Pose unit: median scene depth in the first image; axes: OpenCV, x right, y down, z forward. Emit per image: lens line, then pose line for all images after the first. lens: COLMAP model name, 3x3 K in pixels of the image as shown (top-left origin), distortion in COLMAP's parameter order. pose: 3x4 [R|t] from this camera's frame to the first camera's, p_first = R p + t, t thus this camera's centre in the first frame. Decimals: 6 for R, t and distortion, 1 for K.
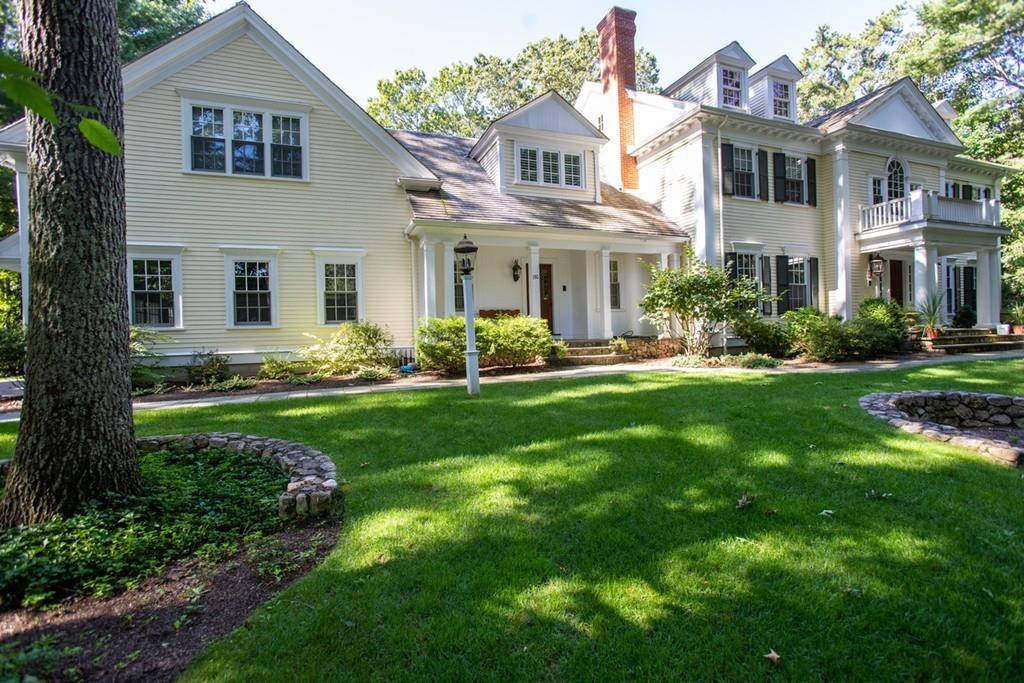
lens RADIAL K [[460.8, 0, 513.2], [0, 460.8, 338.5], [0, 0, 1]] dist [-0.013866, 0.006529]
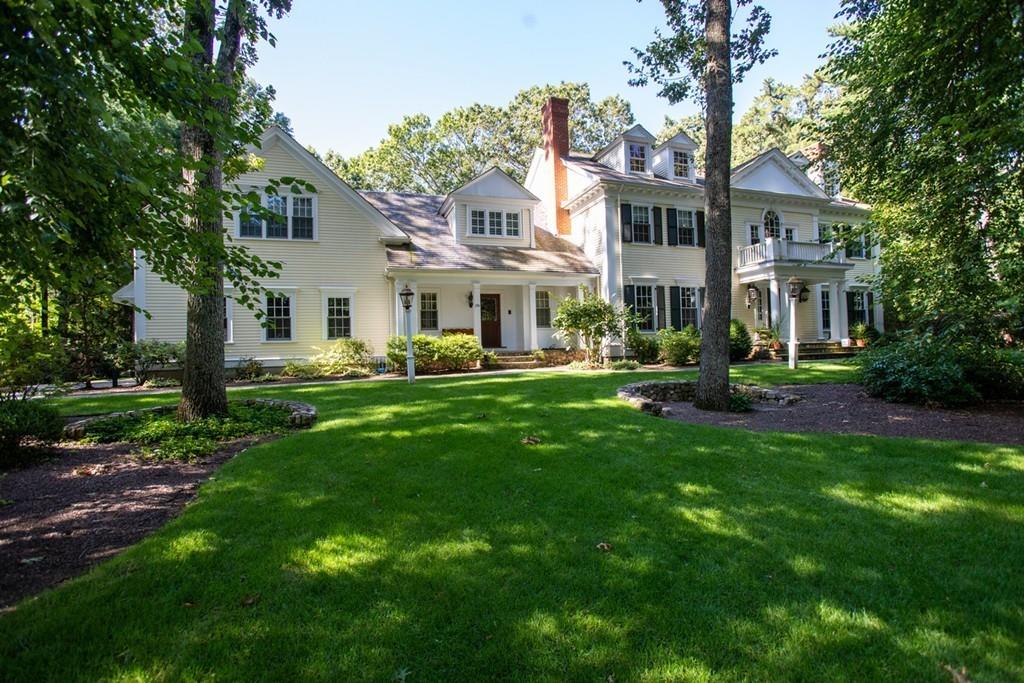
lens RADIAL K [[460.8, 0, 511.8], [0, 460.8, 339.9], [0, 0, 1]] dist [-0.013866, 0.006529]
pose [[0.998895, -0.001756, -0.046960, 0.193030], [0.000421, 0.999596, -0.028426, 0.009290], [0.046991, 0.028375, 0.998492, -0.338211]]
